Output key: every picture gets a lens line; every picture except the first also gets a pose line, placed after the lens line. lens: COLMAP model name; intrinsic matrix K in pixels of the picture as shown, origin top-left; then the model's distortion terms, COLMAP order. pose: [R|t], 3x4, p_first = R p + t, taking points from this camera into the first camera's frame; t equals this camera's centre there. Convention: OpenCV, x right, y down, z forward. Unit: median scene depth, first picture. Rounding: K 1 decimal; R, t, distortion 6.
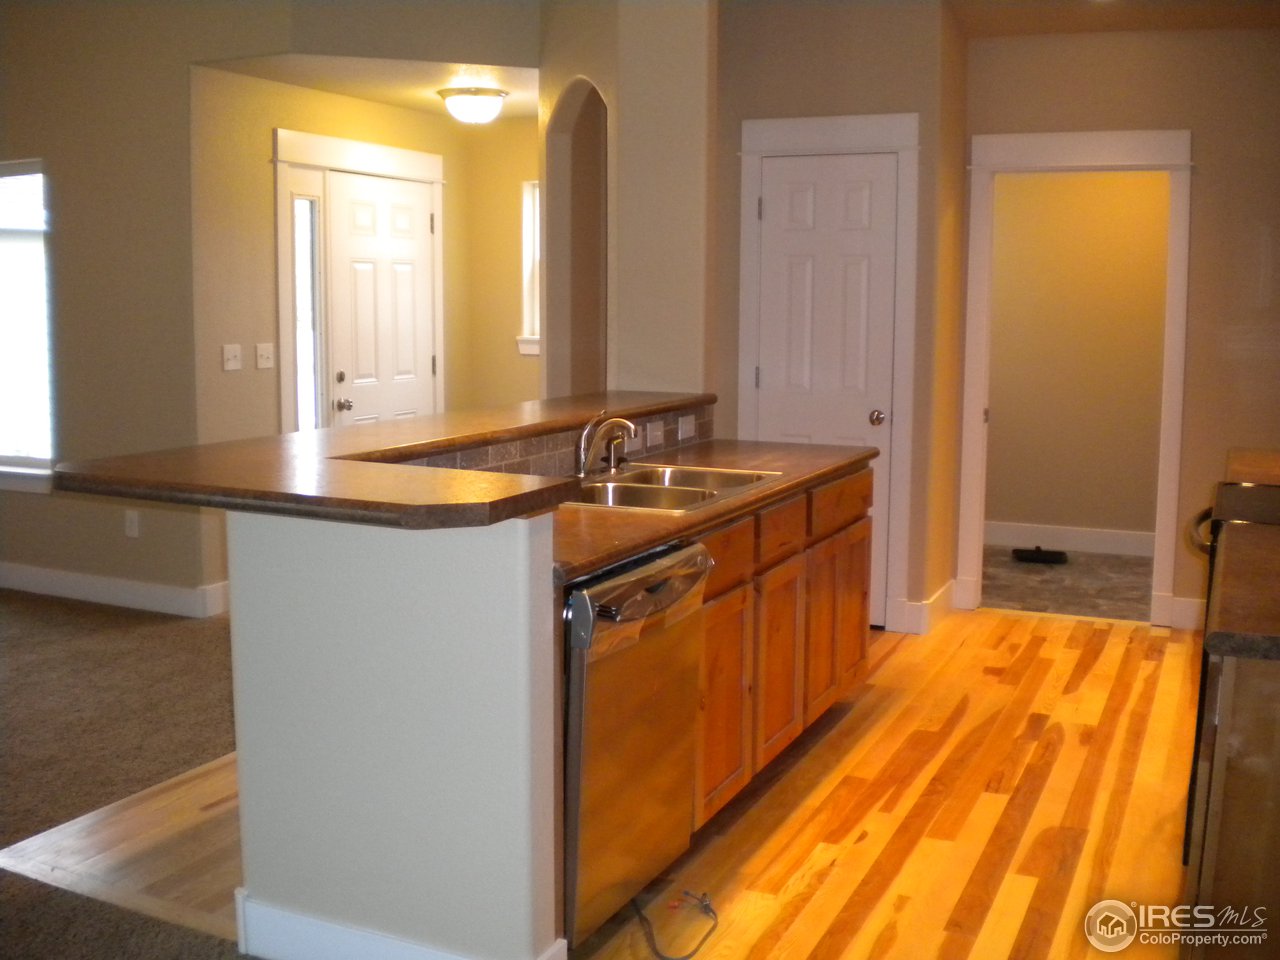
lens RADIAL K [[1321.5, 0, 640.9], [0, 1321.5, 484.4], [0, 0, 1]] dist [-0.128176, 0.000000]
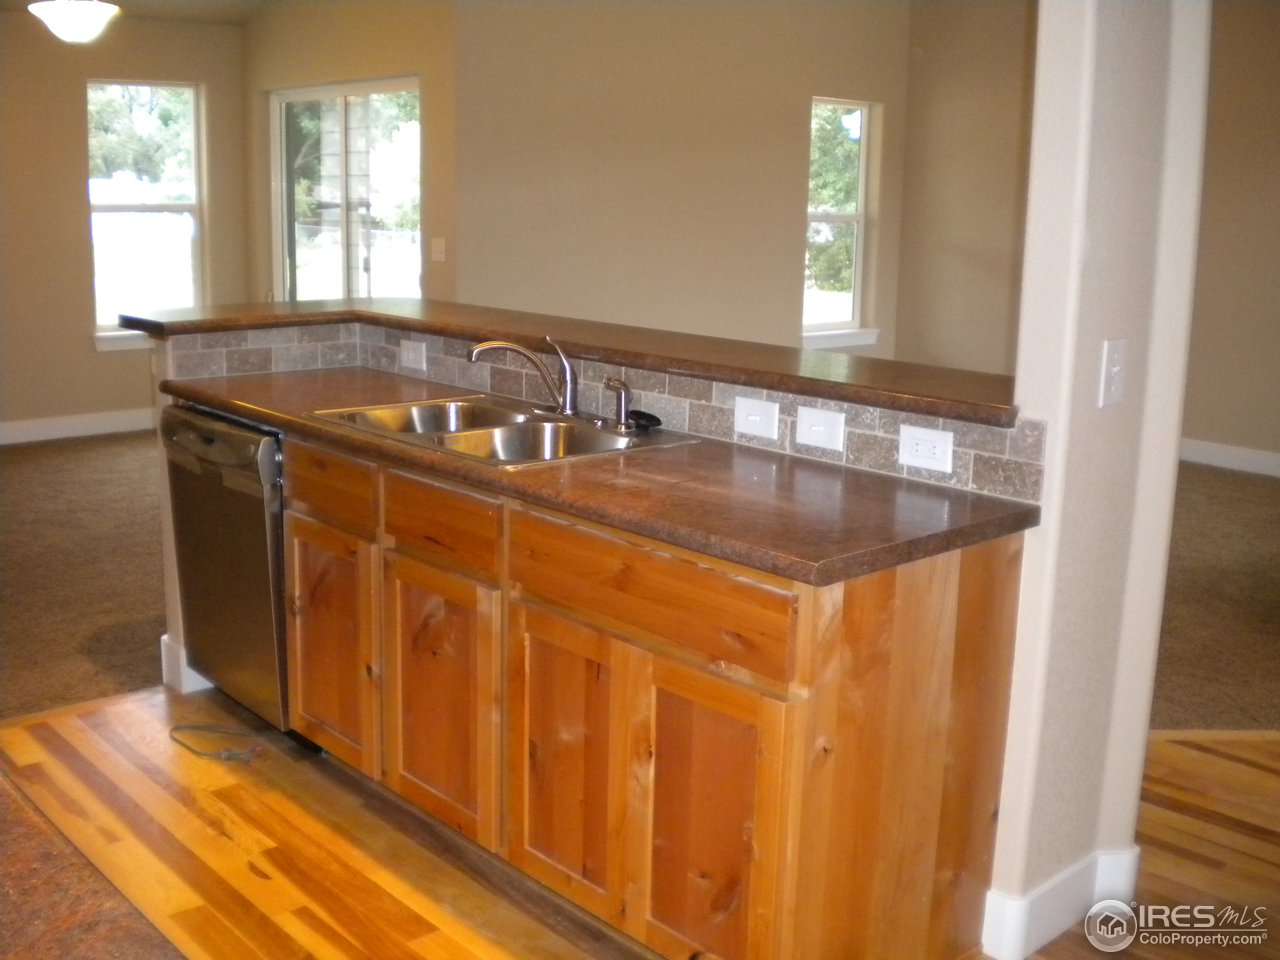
lens RADIAL K [[1321.5, 0, 642.8], [0, 1321.5, 482.0], [0, 0, 1]] dist [-0.128176, 0.000000]
pose [[-0.375760, 0.175792, -0.909891, 0.871024], [-0.152611, 0.956700, 0.247860, -0.222870], [0.914065, 0.231995, -0.332662, 1.623920]]
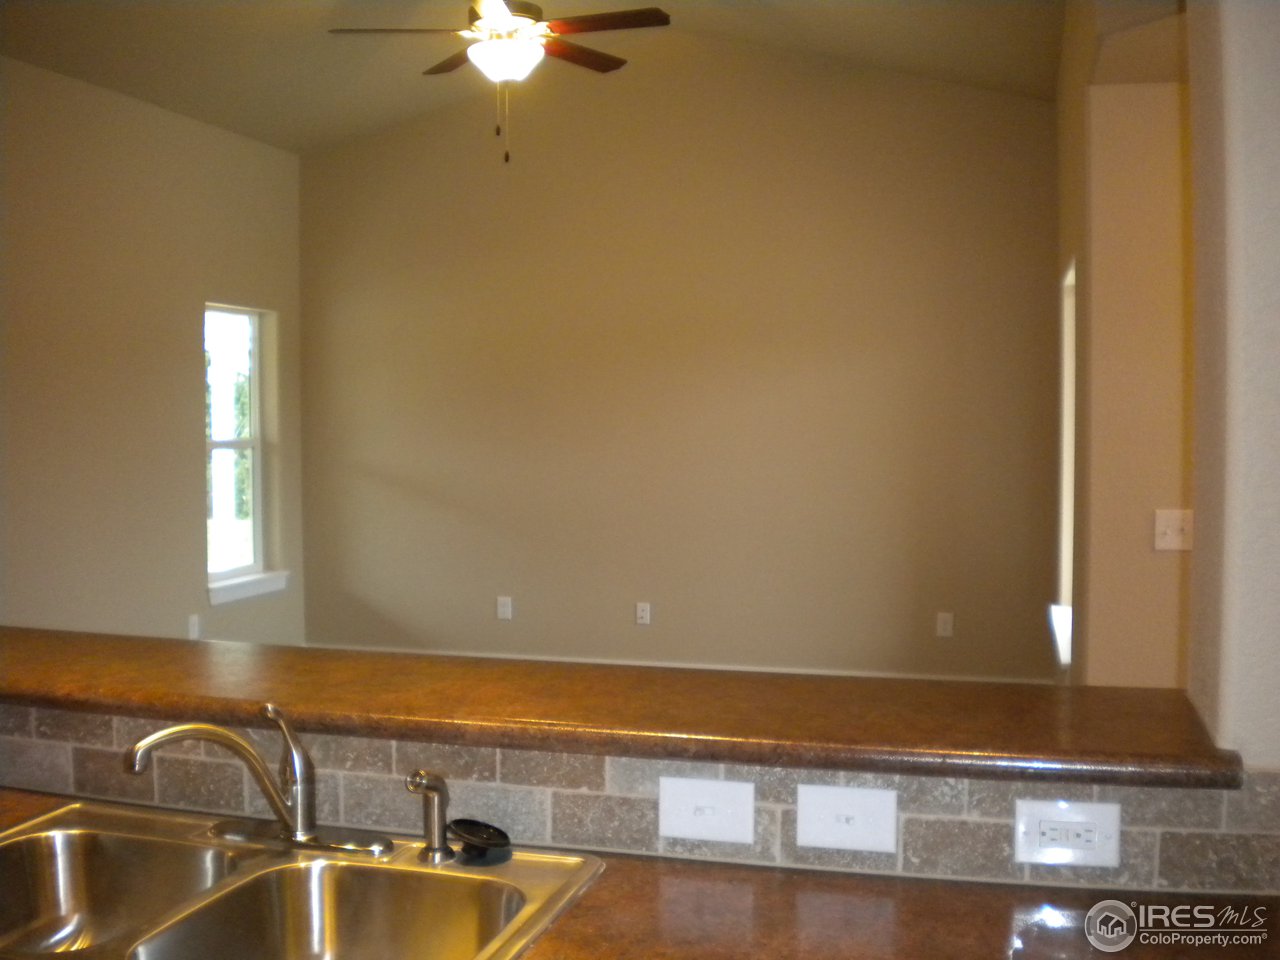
lens RADIAL K [[1321.5, 0, 641.8], [0, 1321.5, 475.4], [0, 0, 1]] dist [-0.128176, 0.000000]
pose [[0.175238, 0.027755, -0.984135, 0.530786], [-0.132760, 0.991139, 0.004313, -0.186285], [0.975534, 0.129898, 0.177370, 1.256398]]
